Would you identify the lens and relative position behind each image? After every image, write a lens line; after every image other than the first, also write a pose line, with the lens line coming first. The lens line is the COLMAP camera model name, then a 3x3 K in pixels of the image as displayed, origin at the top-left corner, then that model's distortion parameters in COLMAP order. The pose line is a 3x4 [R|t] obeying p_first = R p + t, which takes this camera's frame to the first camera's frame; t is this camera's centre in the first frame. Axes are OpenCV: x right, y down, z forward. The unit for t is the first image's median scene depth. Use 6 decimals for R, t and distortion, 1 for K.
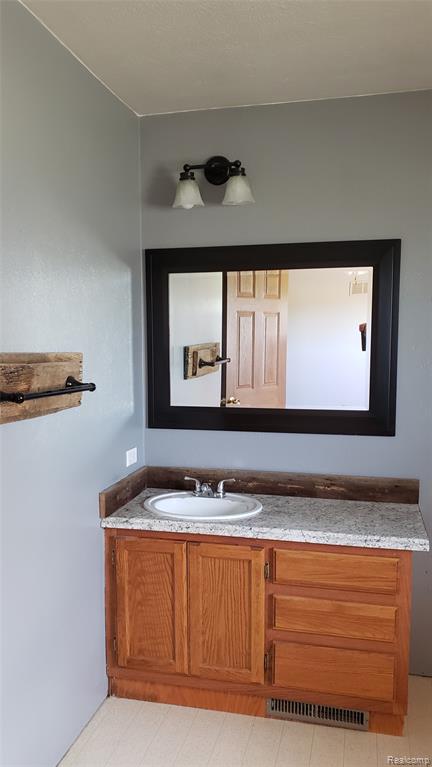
lens RADIAL K [[633.6, 0, 216.0], [0, 633.6, 383.5], [0, 0, 1]] dist [-0.001479, -0.002817]
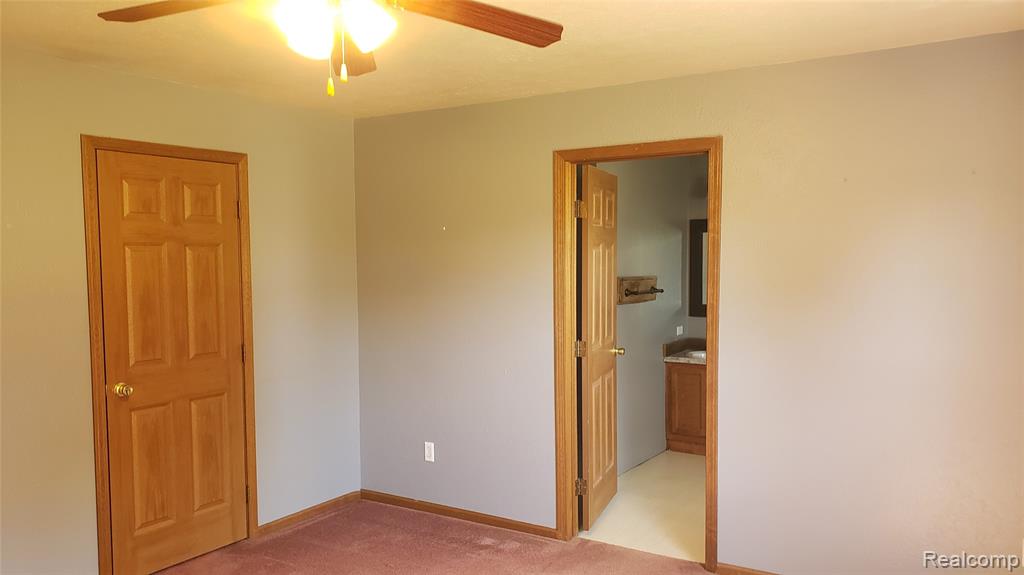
lens RADIAL K [[812.8, 0, 512.0], [0, 812.8, 287.5], [0, 0, 1]] dist [0.090394, 0.000263]
pose [[0.942084, 0.007200, -0.335299, 0.231701], [-0.012438, 0.999832, -0.013477, 0.032966], [0.335146, 0.016867, 0.942015, -1.605993]]
